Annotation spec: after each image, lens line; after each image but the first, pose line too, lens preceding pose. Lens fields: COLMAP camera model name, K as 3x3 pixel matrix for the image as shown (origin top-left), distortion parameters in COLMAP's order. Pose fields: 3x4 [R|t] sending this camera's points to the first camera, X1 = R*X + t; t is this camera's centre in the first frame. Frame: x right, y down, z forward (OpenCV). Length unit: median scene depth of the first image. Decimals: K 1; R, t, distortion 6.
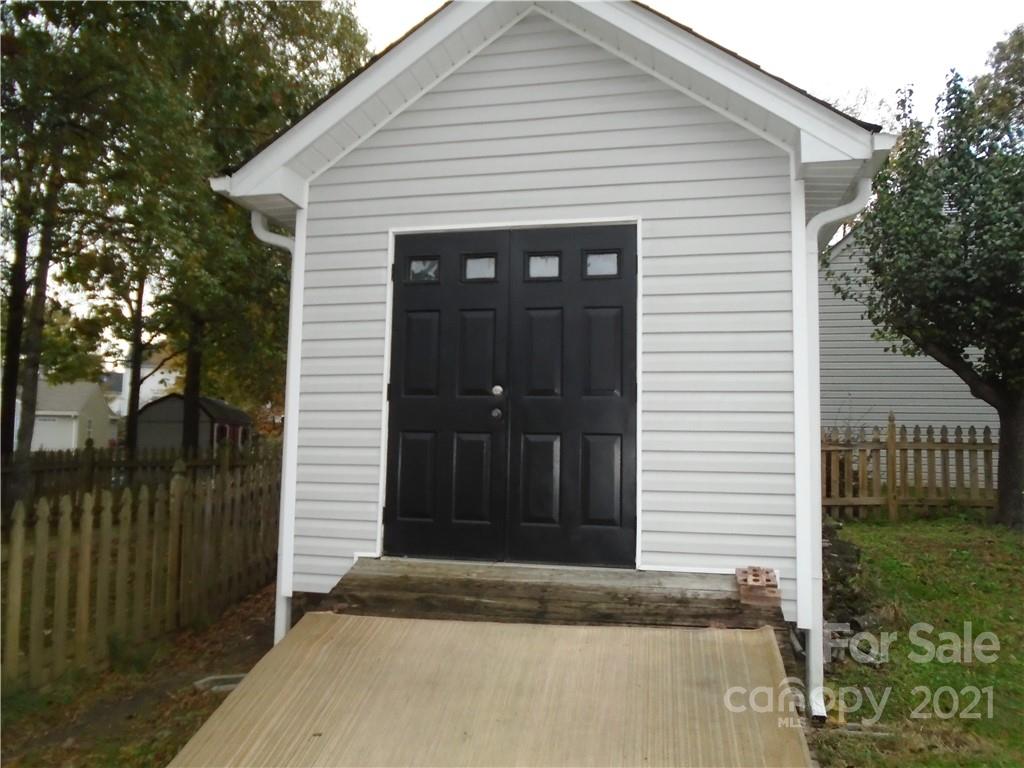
lens RADIAL K [[778.4, 0, 512.0], [0, 778.4, 384.0], [0, 0, 1]] dist [-0.023054, 0.004121]
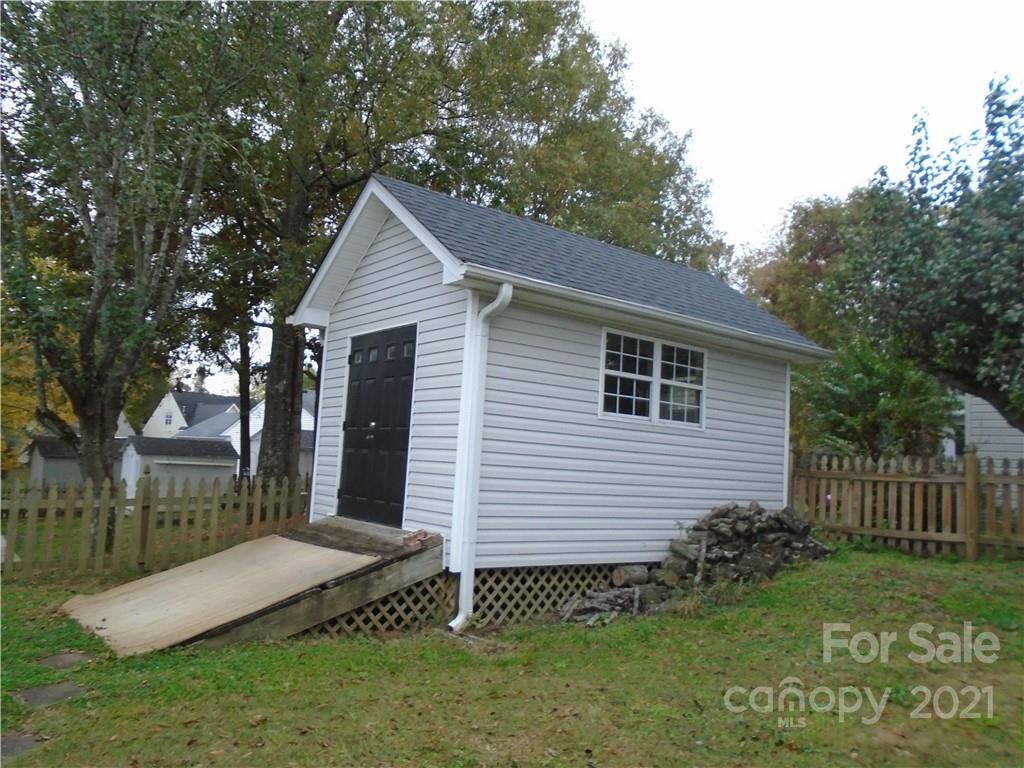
lens RADIAL K [[778.4, 0, 512.0], [0, 778.4, 384.0], [0, 0, 1]] dist [-0.023054, 0.004121]
pose [[0.769113, -0.039923, -0.637865, 1.309143], [0.012695, 0.998804, -0.047207, 0.003682], [0.638987, 0.028210, 0.768700, -0.146815]]
